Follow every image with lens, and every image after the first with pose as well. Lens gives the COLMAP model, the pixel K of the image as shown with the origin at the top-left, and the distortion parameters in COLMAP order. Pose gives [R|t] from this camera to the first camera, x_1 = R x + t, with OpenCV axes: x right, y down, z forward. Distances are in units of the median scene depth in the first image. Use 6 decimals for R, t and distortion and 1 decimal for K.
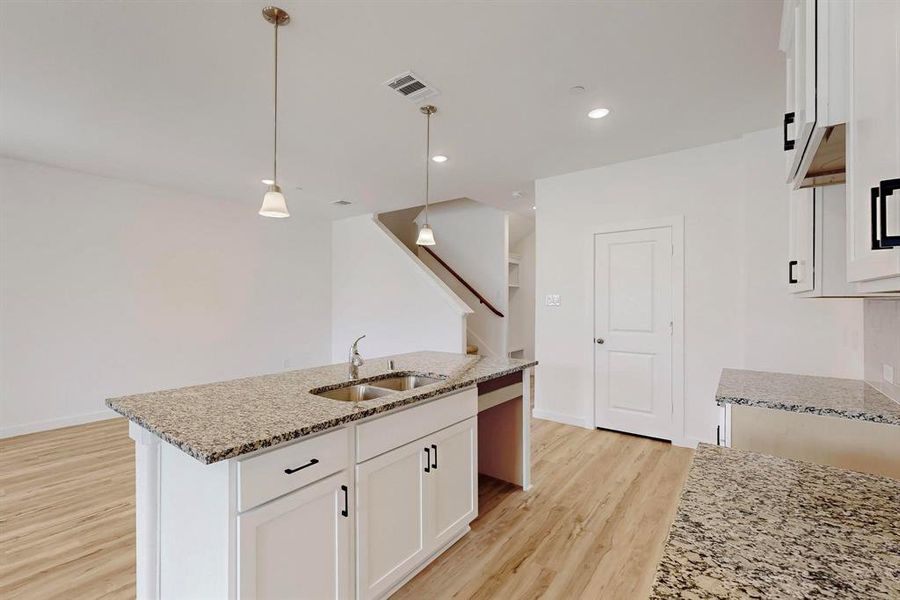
lens RADIAL K [[391.2, 0, 449.8], [0, 391.2, 303.8], [0, 0, 1]] dist [0.002277, 0.000031]
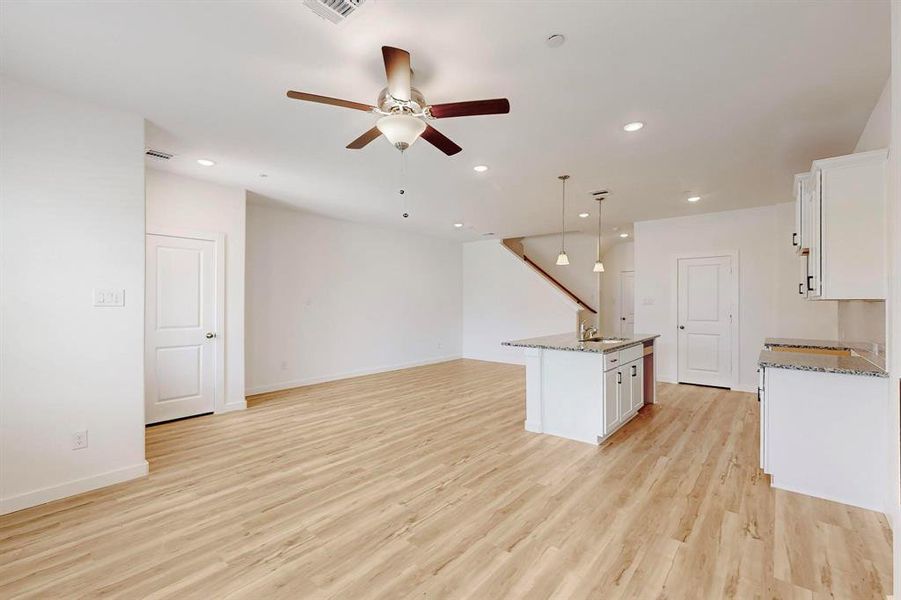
lens RADIAL K [[391.4, 0, 450.9], [0, 391.4, 302.0], [0, 0, 1]] dist [0.000044, 0.000048]
pose [[0.998981, 0.003930, -0.044956, -0.659811], [-0.004189, 0.999975, -0.005663, 0.007194], [0.044932, 0.005845, 0.998973, -0.859736]]
